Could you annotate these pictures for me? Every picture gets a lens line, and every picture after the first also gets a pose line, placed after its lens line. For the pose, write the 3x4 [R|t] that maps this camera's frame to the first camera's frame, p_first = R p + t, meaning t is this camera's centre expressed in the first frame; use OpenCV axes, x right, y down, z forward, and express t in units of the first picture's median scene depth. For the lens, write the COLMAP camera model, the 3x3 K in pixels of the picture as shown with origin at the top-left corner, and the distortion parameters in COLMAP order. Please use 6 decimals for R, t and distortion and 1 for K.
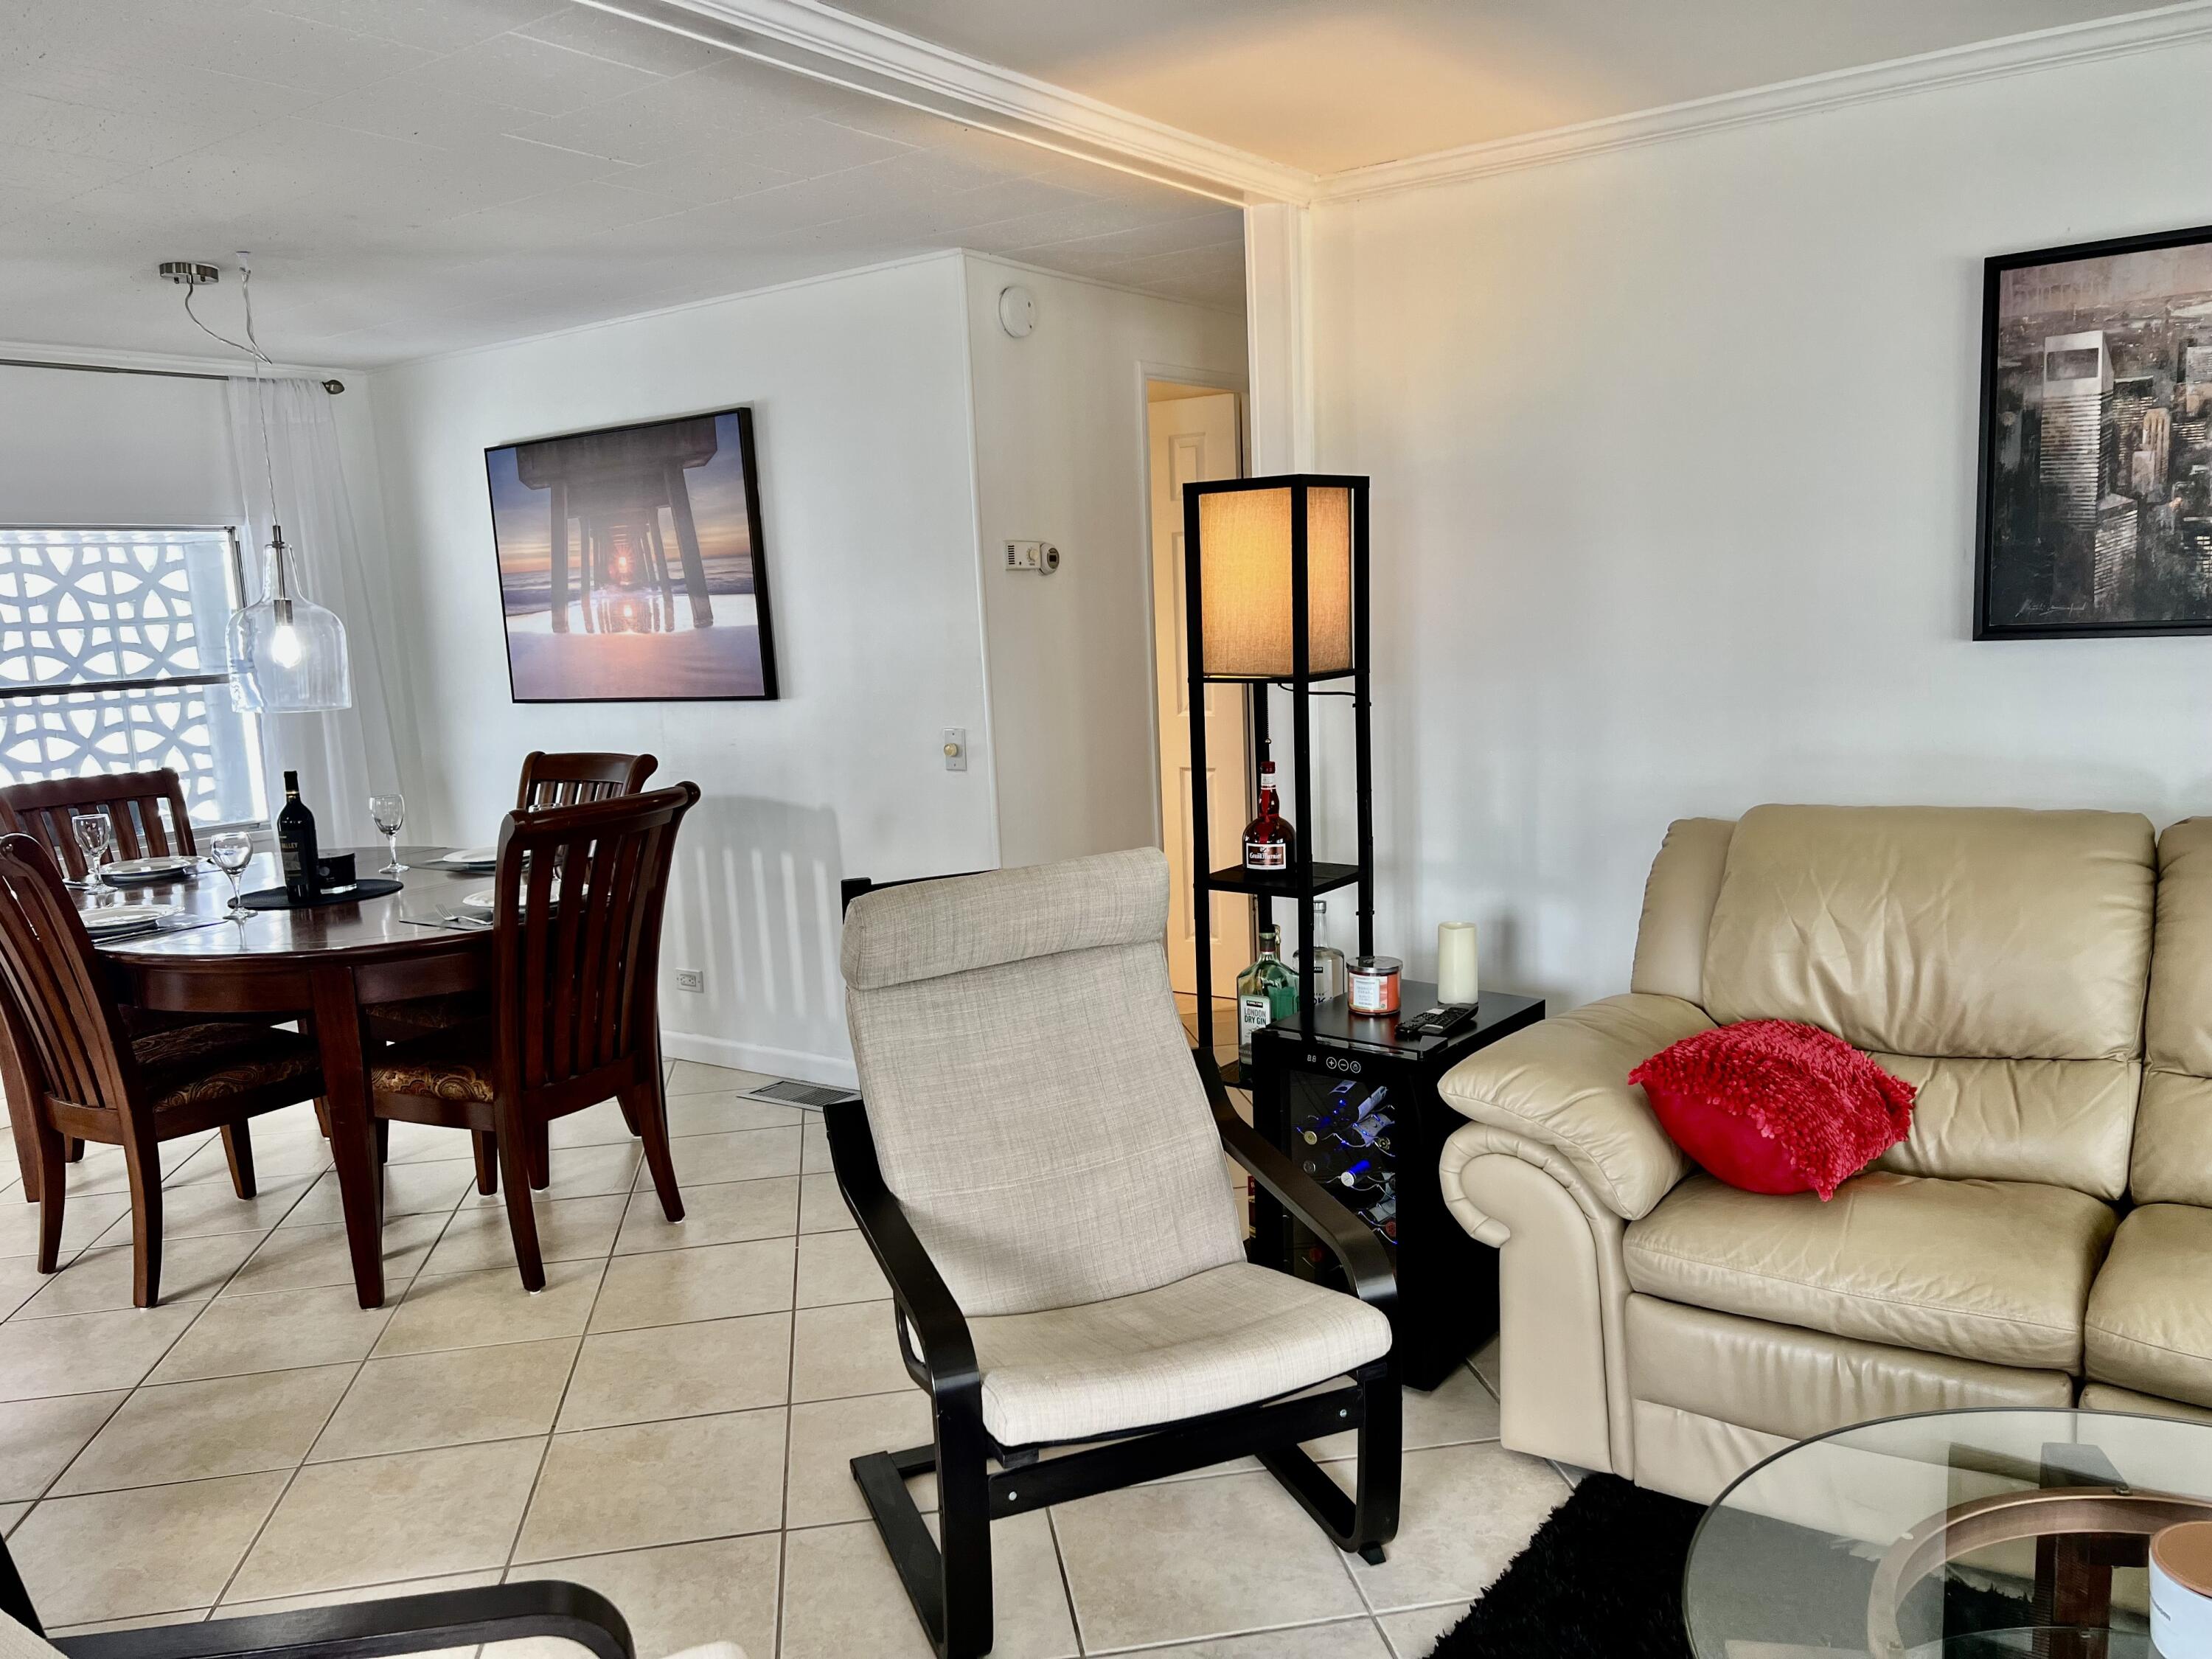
lens RADIAL K [[1647.5, 0, 1111.6], [0, 1647.5, 848.3], [0, 0, 1]] dist [0.068894, -0.080035]
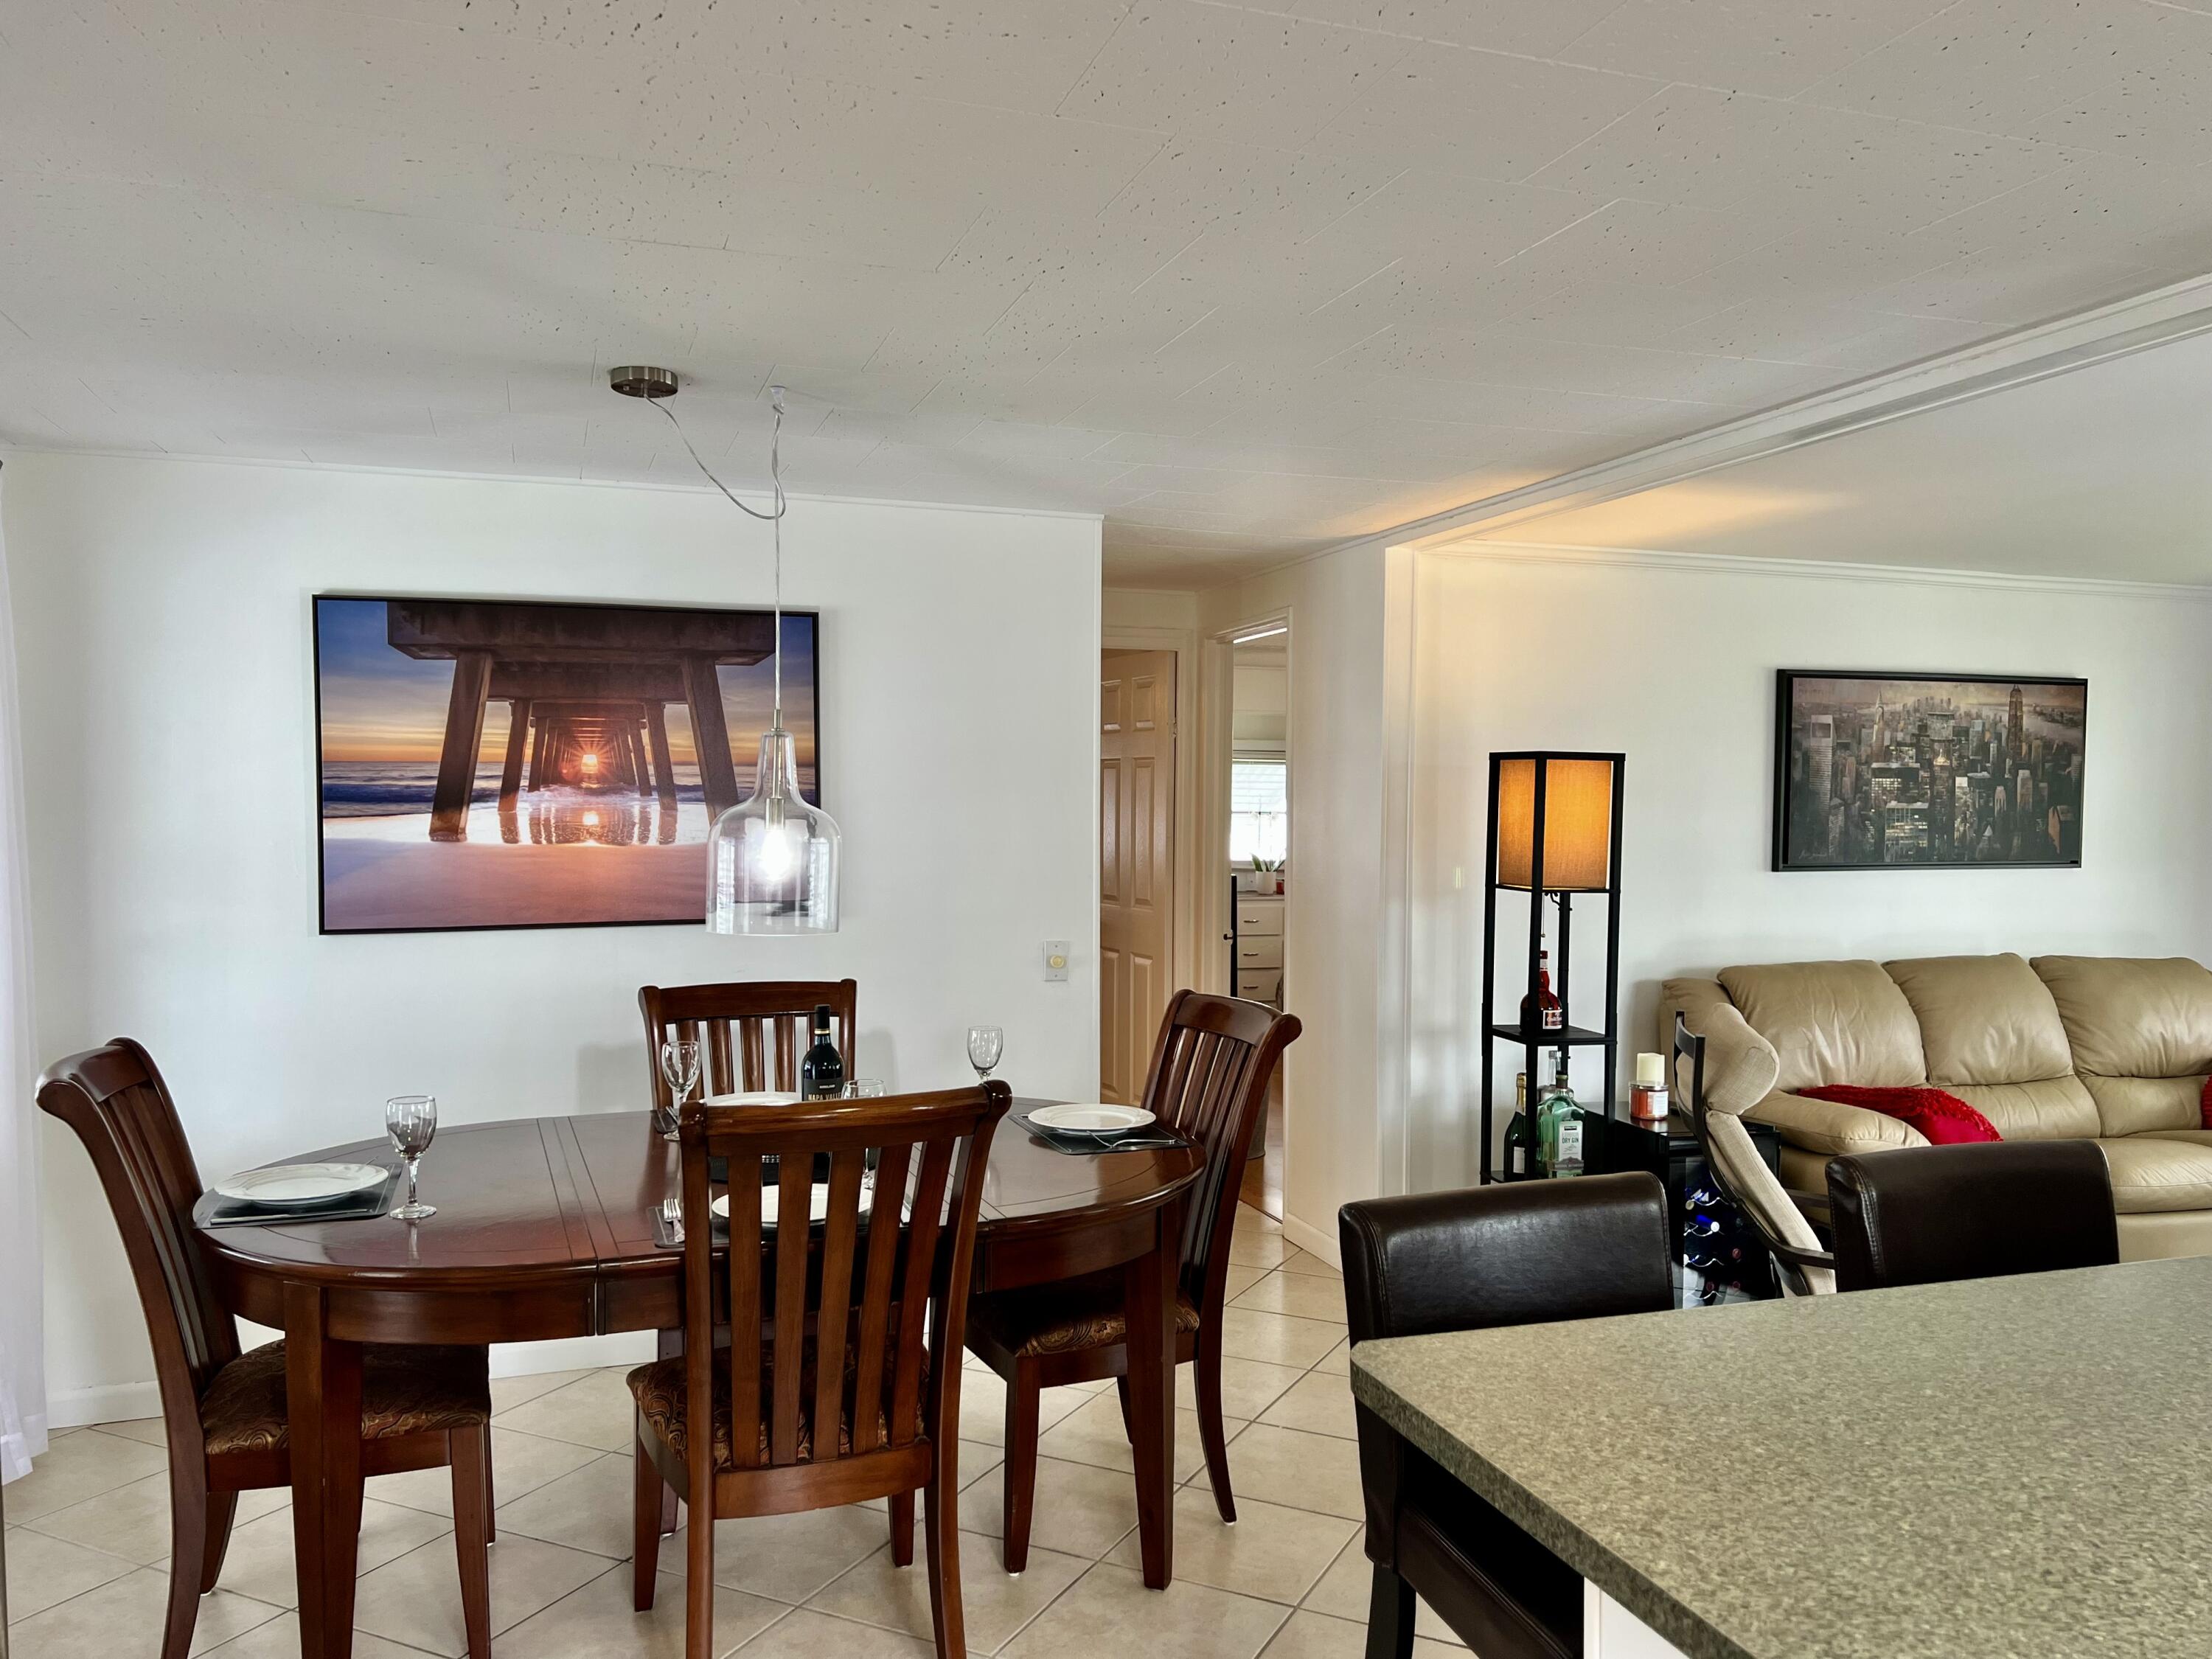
lens RADIAL K [[1647.5, 0, 1111.6], [0, 1647.5, 848.3], [0, 0, 1]] dist [0.068894, -0.080035]
pose [[0.587663, 0.021844, 0.808811, -1.462045], [0.090408, 0.991603, -0.092470, -0.050089], [-0.804039, 0.127464, 0.580753, 0.558120]]
